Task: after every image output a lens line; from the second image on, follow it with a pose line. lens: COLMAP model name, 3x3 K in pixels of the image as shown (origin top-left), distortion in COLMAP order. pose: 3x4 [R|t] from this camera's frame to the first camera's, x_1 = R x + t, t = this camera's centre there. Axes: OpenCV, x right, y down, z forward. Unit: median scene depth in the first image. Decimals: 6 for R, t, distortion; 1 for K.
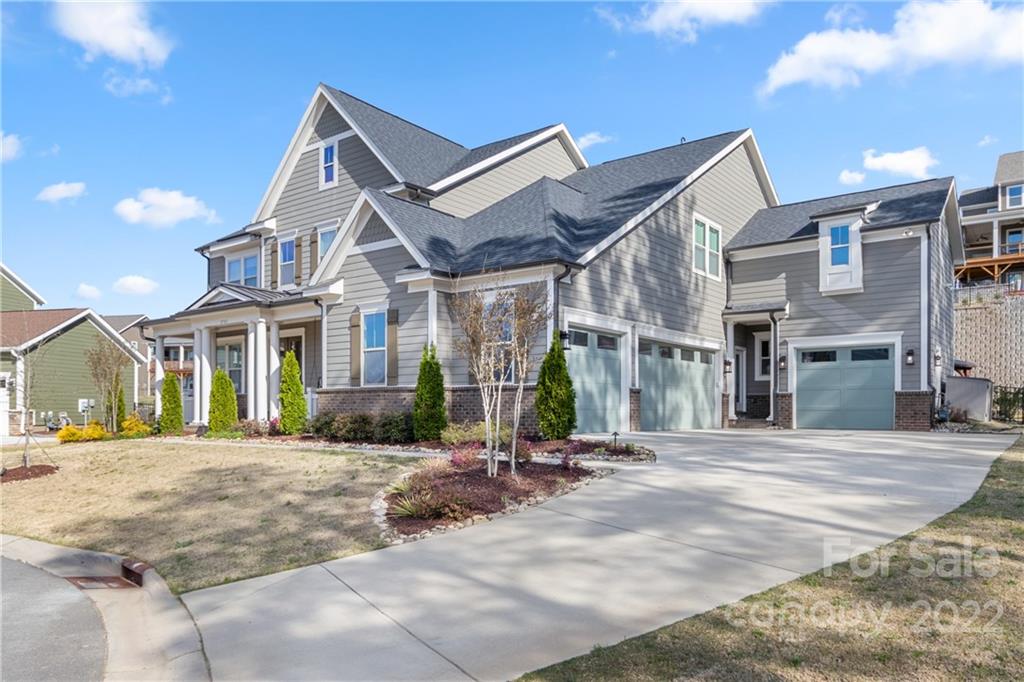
lens RADIAL K [[697.1, 0, 512.2], [0, 697.1, 340.6], [0, 0, 1]] dist [-0.004763, 0.000098]
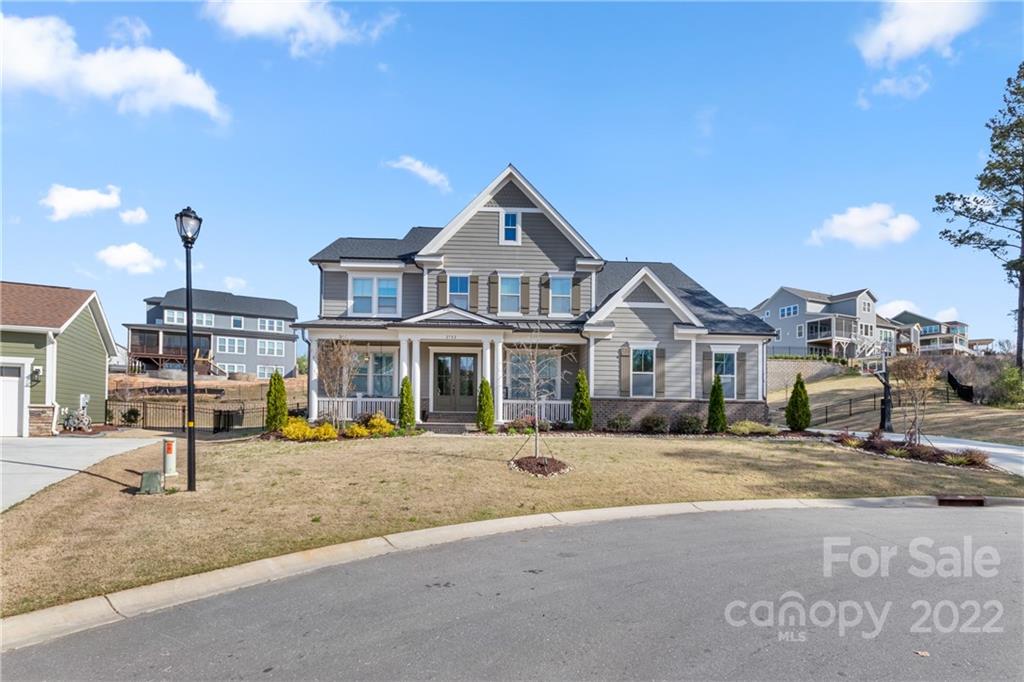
lens RADIAL K [[471.4, 0, 510.0], [0, 471.4, 364.9], [0, 0, 1]] dist [0.003367, 0.000037]
pose [[0.774195, 0.075962, 0.628372, -0.811944], [-0.075452, 0.996769, -0.027534, 0.034067], [-0.628434, -0.026095, 0.777425, 0.293027]]
